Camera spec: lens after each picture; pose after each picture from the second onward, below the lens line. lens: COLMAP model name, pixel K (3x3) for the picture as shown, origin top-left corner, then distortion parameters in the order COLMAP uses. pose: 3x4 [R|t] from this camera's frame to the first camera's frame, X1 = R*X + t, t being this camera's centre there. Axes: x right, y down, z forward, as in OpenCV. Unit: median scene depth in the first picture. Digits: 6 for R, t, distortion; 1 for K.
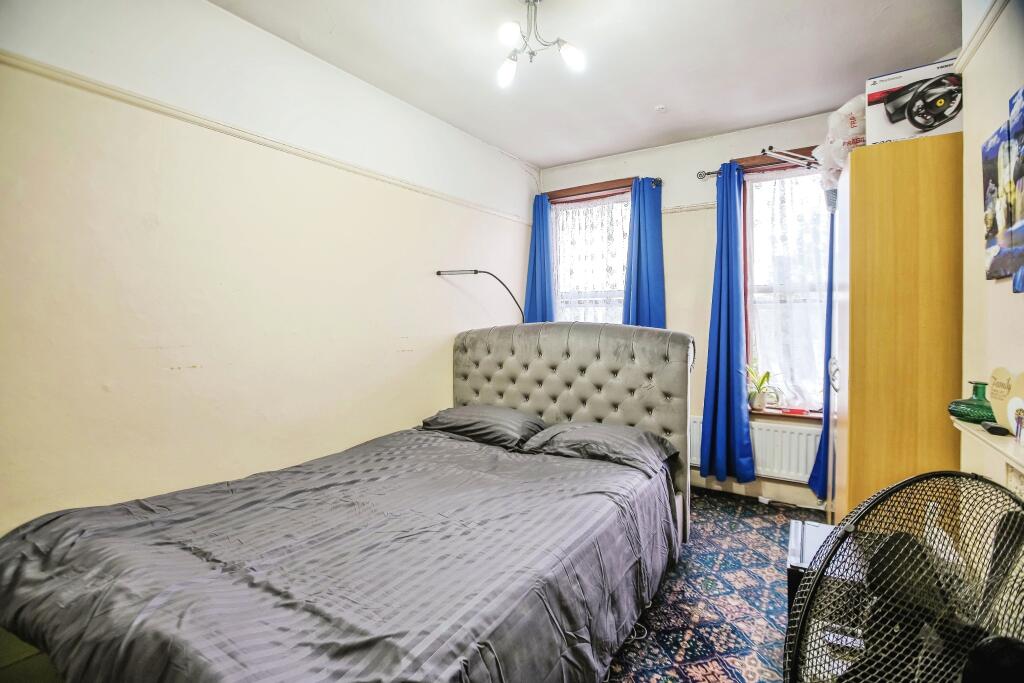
lens RADIAL K [[478.8, 0, 536.8], [0, 478.8, 319.3], [0, 0, 1]] dist [-0.056909, 0.030247]
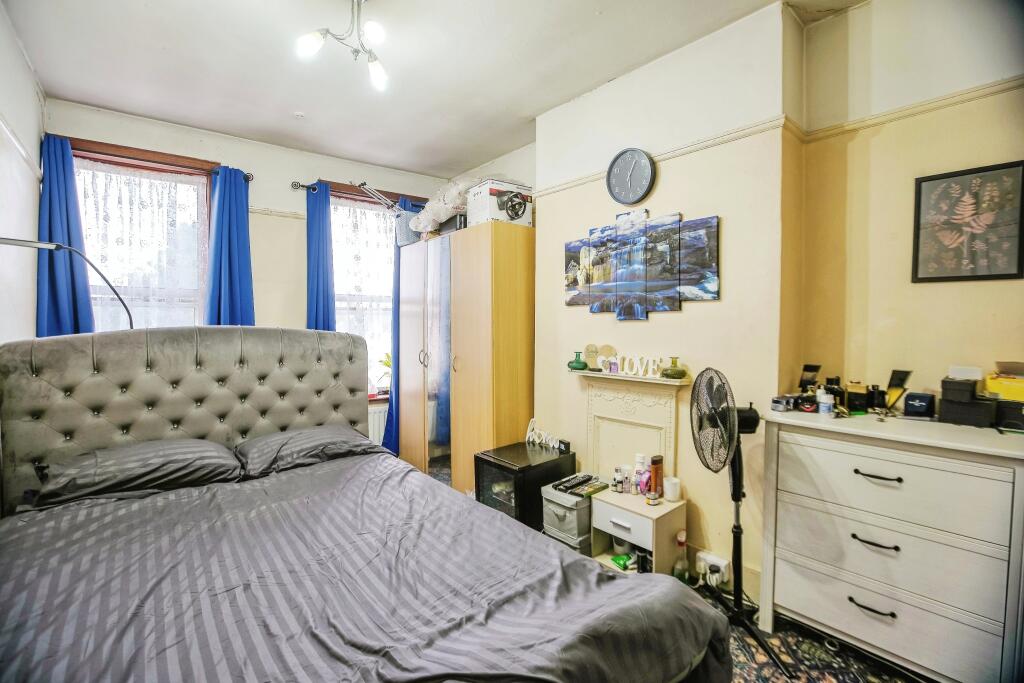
lens RADIAL K [[464.2, 0, 512.0], [0, 464.2, 341.5], [0, 0, 1]] dist [-0.041128, 0.026608]
pose [[0.326491, -0.029708, 0.944733, -0.608322], [-0.003939, 0.999455, 0.032790, 0.006031], [-0.945192, -0.014426, 0.326196, 0.283085]]
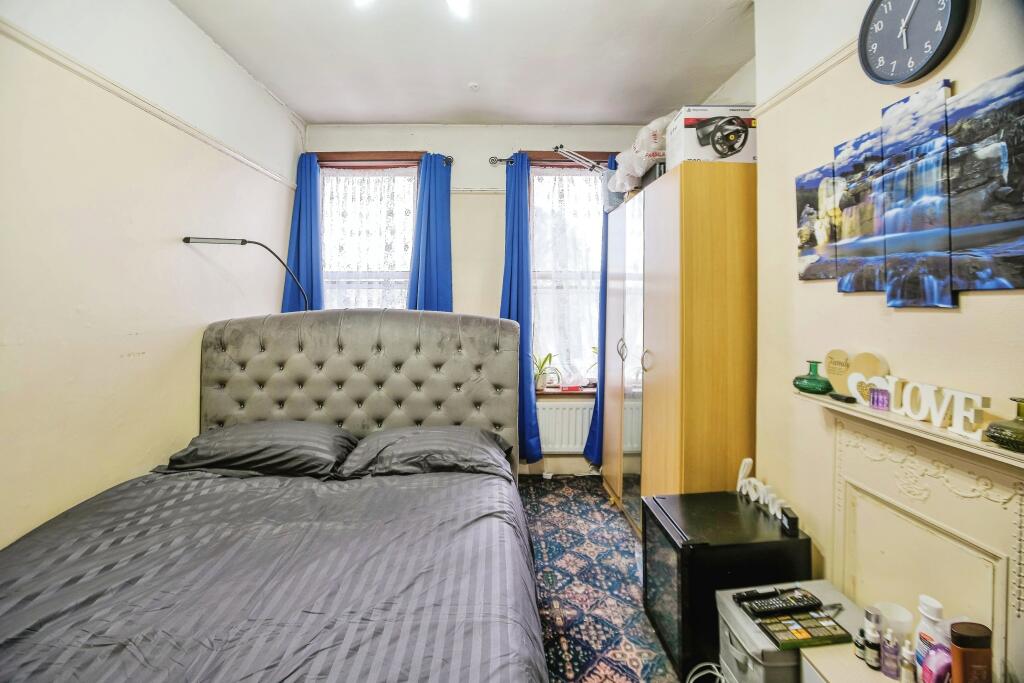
lens RADIAL K [[471.4, 0, 516.7], [0, 471.4, 288.4], [0, 0, 1]] dist [-0.046156, 0.017715]
pose [[0.829000, 0.019919, 0.558893, -0.212022], [-0.008403, 0.999696, -0.023166, -0.014464], [-0.559185, 0.014509, 0.828916, 0.197587]]
